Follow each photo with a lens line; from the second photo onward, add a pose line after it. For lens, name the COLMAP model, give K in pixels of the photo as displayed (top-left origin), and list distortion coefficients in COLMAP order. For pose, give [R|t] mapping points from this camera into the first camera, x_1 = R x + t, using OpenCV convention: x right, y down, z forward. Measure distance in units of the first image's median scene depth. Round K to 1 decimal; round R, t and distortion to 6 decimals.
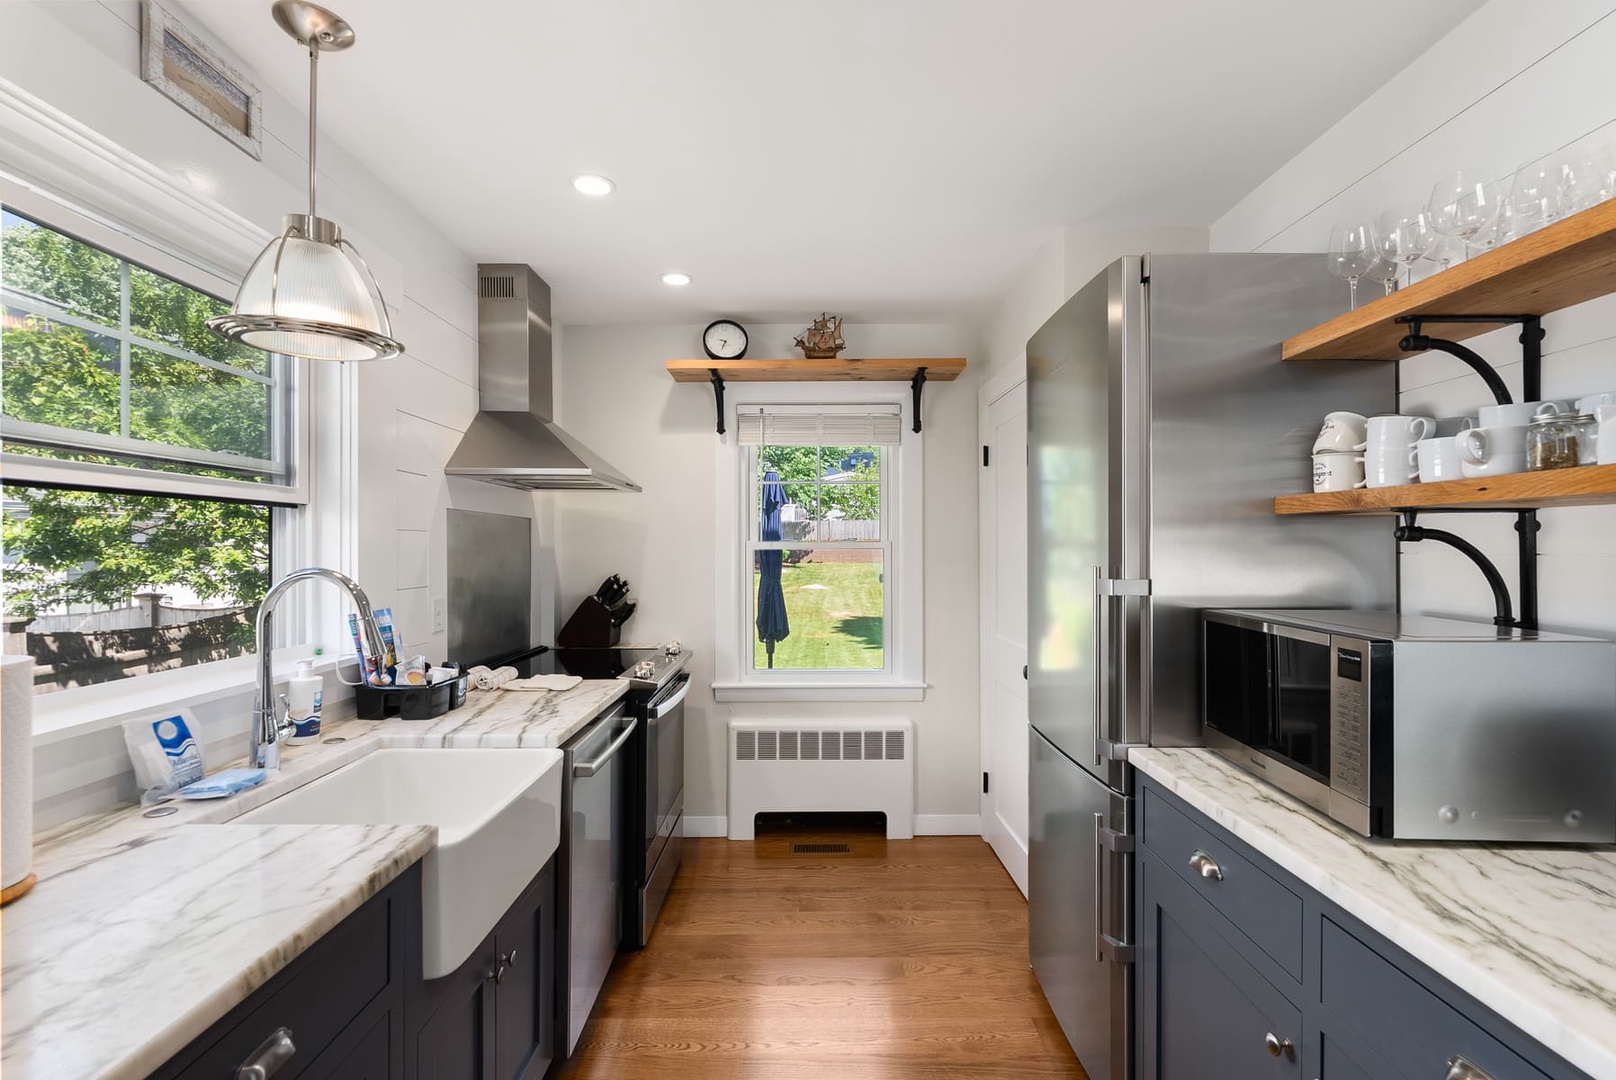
lens RADIAL K [[733.1, 0, 807.1], [0, 733.1, 547.0], [0, 0, 1]] dist [-0.001639, -0.000577]
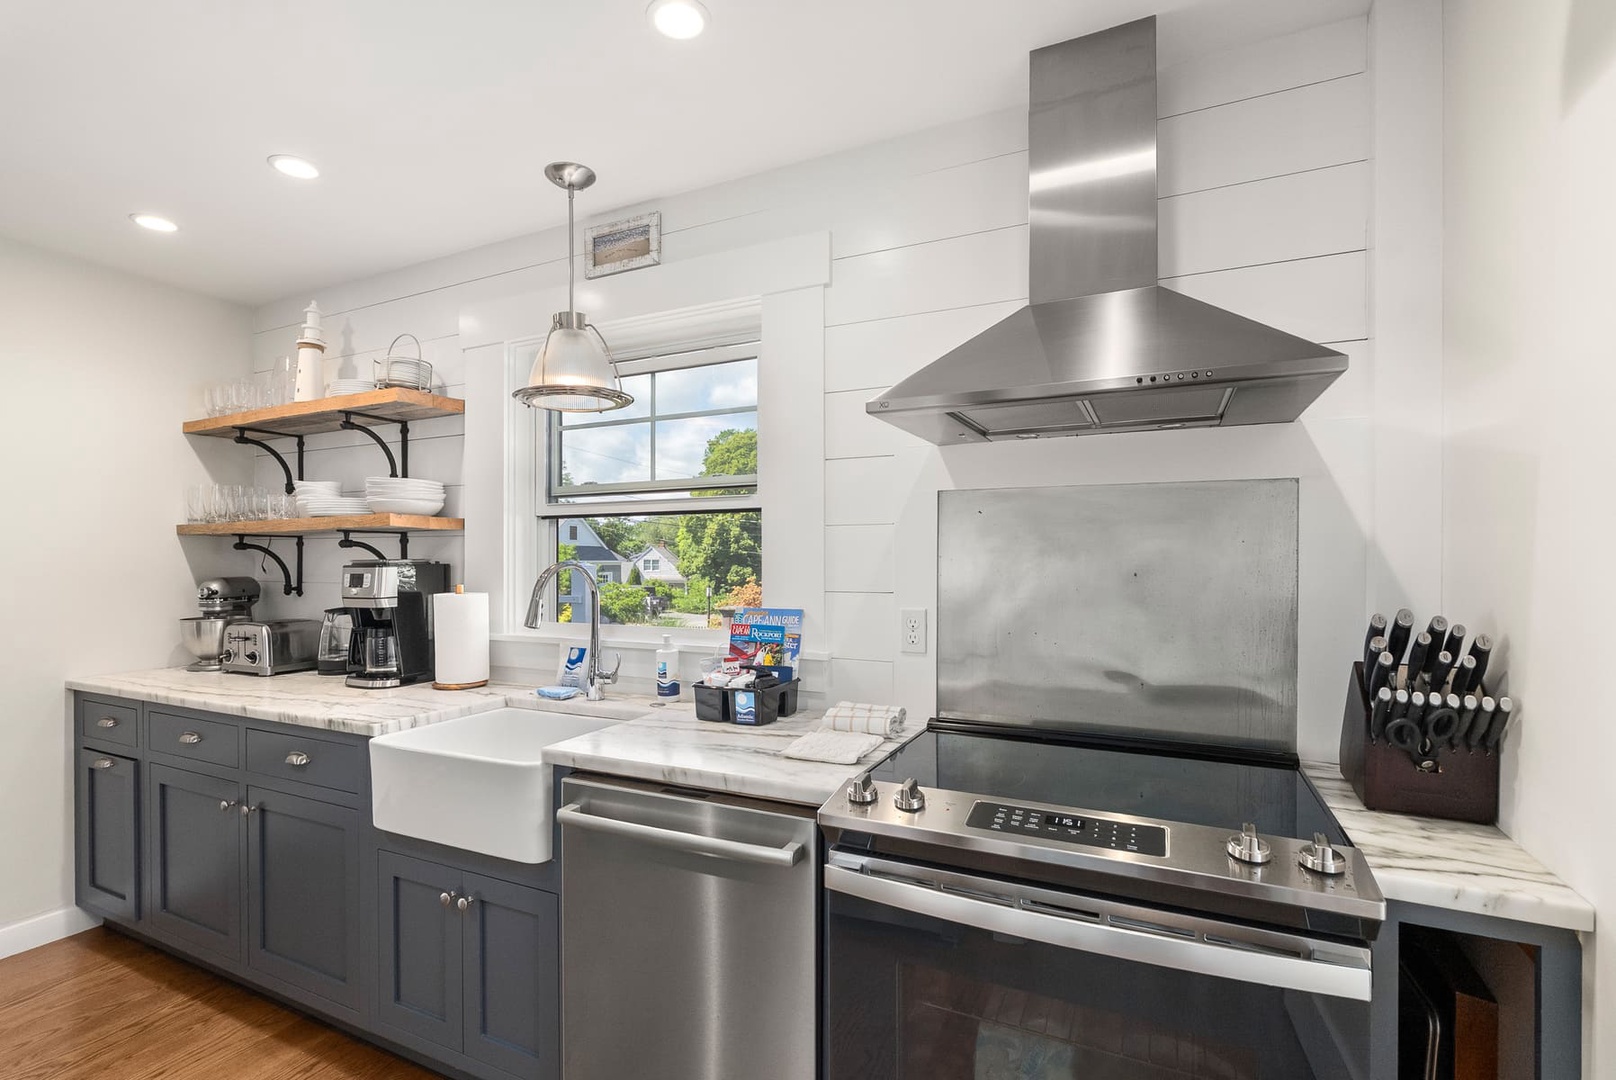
lens RADIAL K [[744.4, 0, 801.5], [0, 744.4, 554.4], [0, 0, 1]] dist [-0.000886, 0.000098]
pose [[-0.434556, 0.003516, -0.900638, 0.193602], [0.005834, 0.999982, 0.001089, 0.007431], [0.900626, -0.004781, -0.434569, 0.922320]]
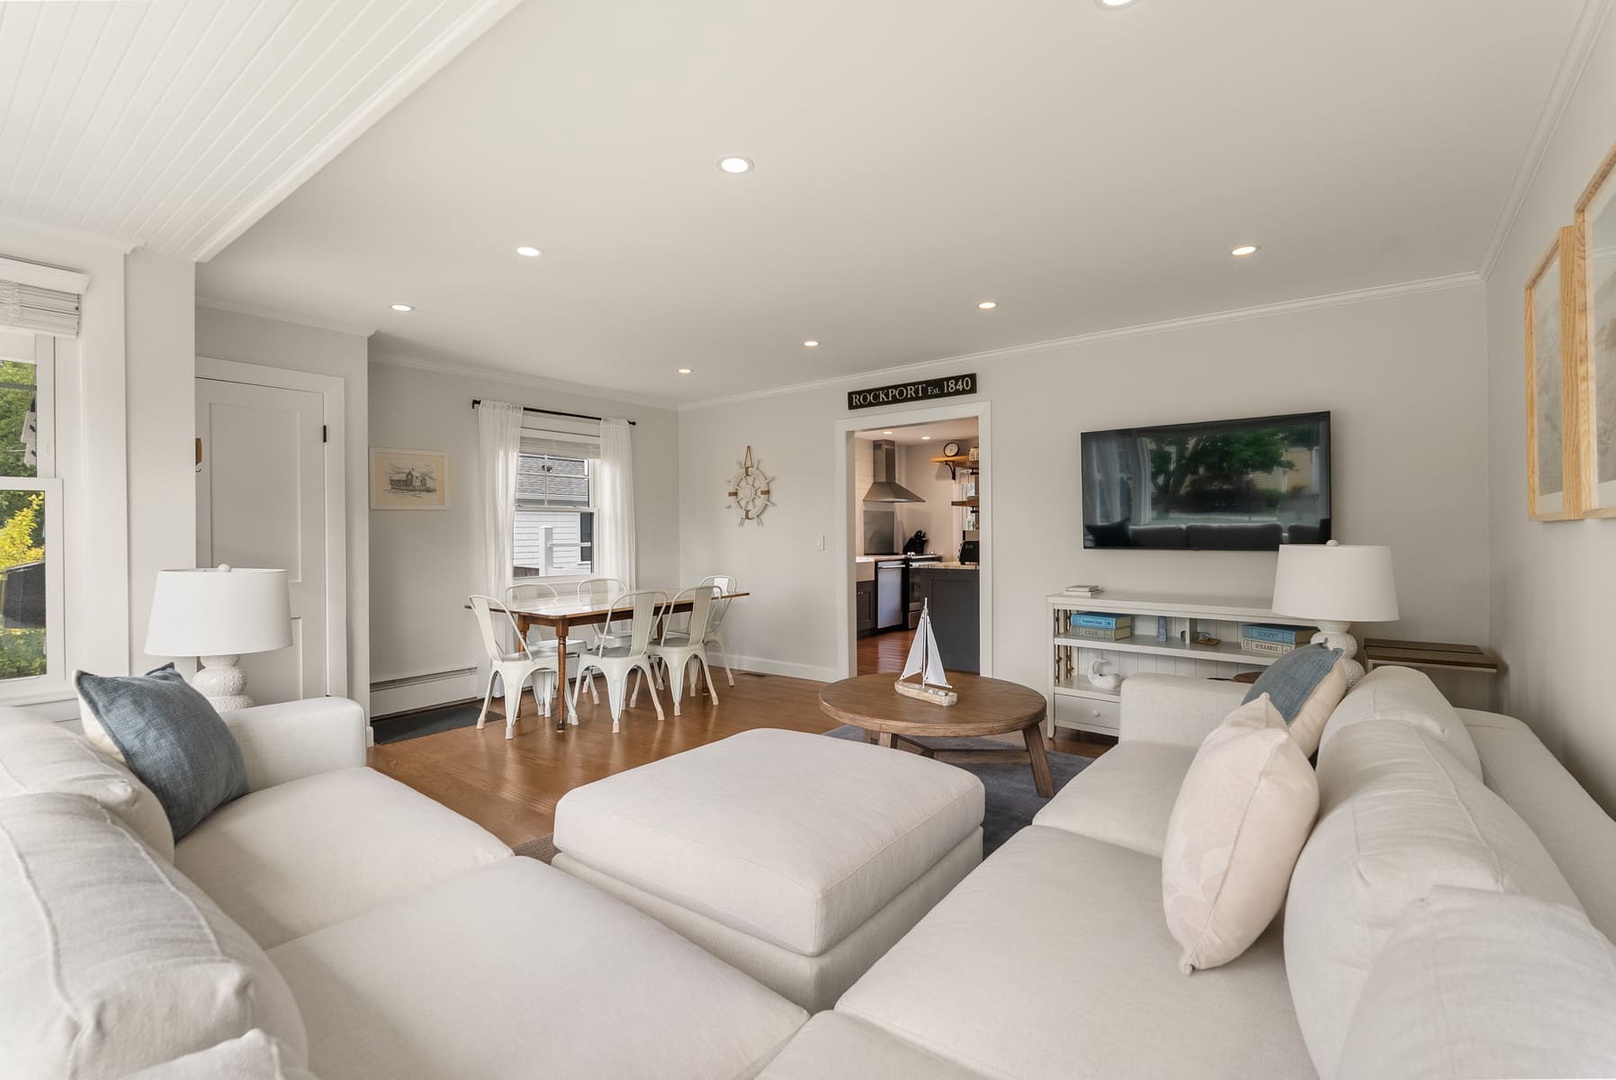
lens RADIAL K [[722.5, 0, 808.0], [0, 722.5, 540.0], [0, 0, 1]] dist [0.000273, 0.000482]
pose [[0.790102, 0.006277, -0.612943, 1.231973], [0.003686, 0.999881, 0.014990, 0.034308], [0.612964, -0.014103, 0.789985, -1.670934]]
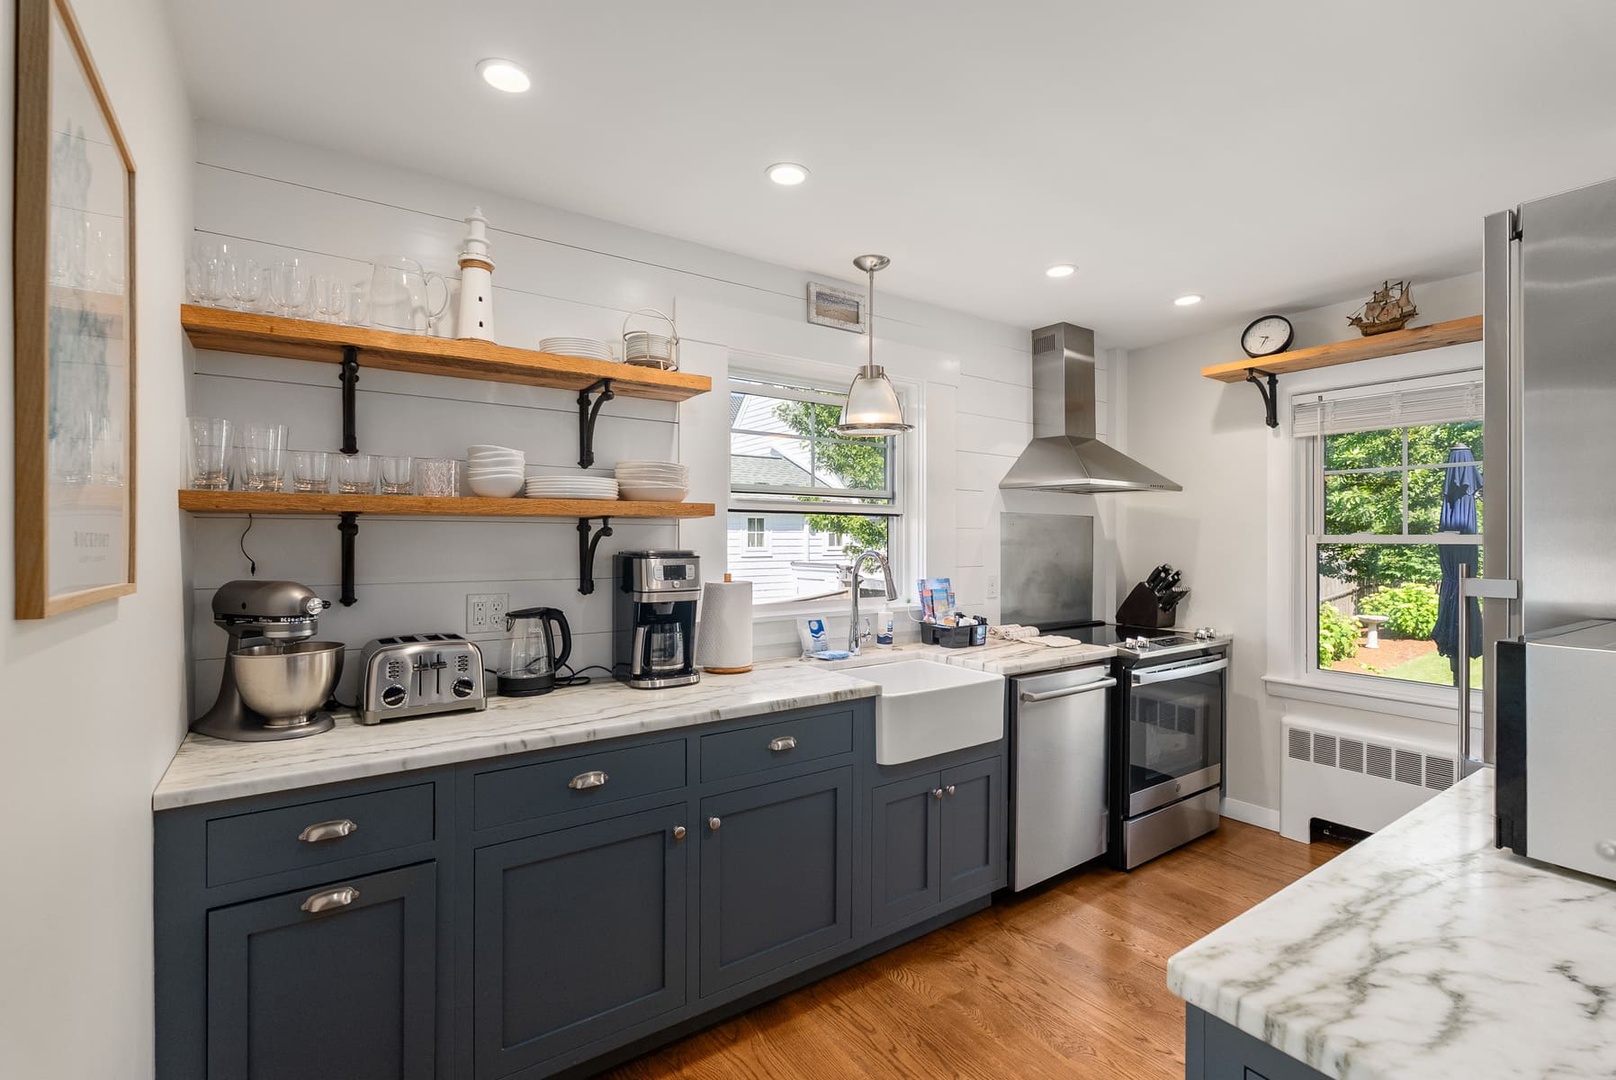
lens RADIAL K [[722.5, 0, 808.0], [0, 722.5, 540.0], [0, 0, 1]] dist [0.000273, 0.000482]
pose [[0.579691, 0.005791, -0.814816, 0.341104], [-0.004285, 0.999983, 0.004059, -0.002361], [0.814825, 0.001138, 0.579705, -0.095453]]
